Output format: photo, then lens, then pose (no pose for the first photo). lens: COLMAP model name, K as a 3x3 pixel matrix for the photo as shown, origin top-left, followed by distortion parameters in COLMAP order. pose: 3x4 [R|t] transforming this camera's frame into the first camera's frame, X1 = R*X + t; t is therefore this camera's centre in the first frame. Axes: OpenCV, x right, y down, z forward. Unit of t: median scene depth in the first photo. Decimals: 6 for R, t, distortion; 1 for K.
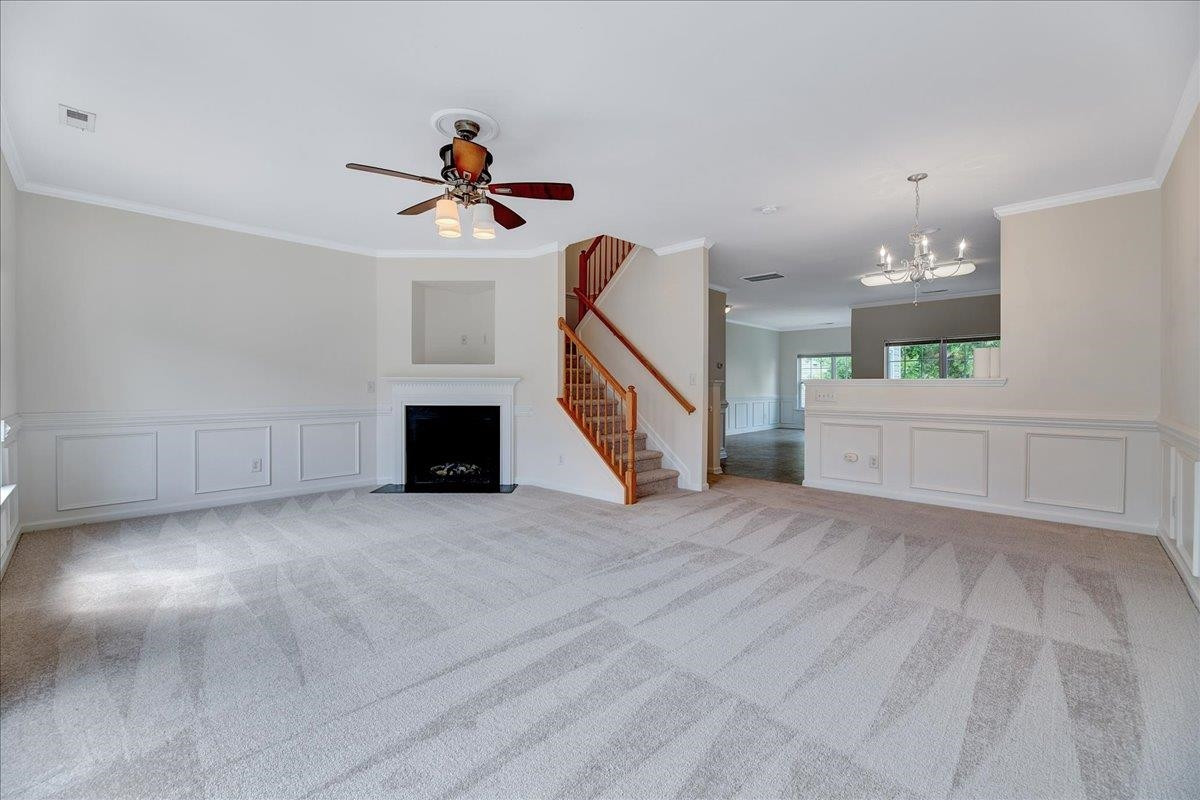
lens RADIAL K [[485.6, 0, 596.2], [0, 485.6, 395.2], [0, 0, 1]] dist [-0.003820, -0.000656]
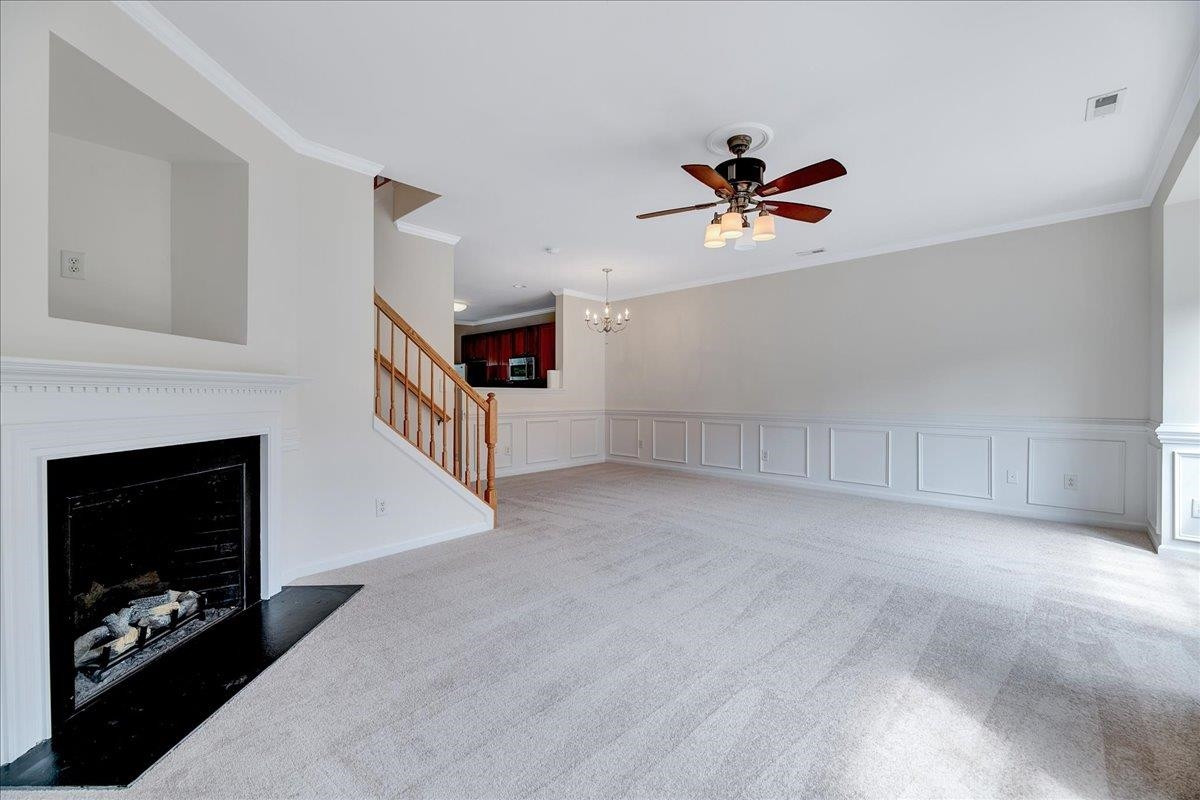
lens RADIAL K [[495.1, 0, 600.2], [0, 495.1, 390.2], [0, 0, 1]] dist [0.001299, -0.000441]
pose [[-0.014529, 0.007271, 0.999868, -0.814291], [0.022919, 0.999713, -0.006937, -0.011879], [-0.999632, 0.022815, -0.014691, 0.801320]]
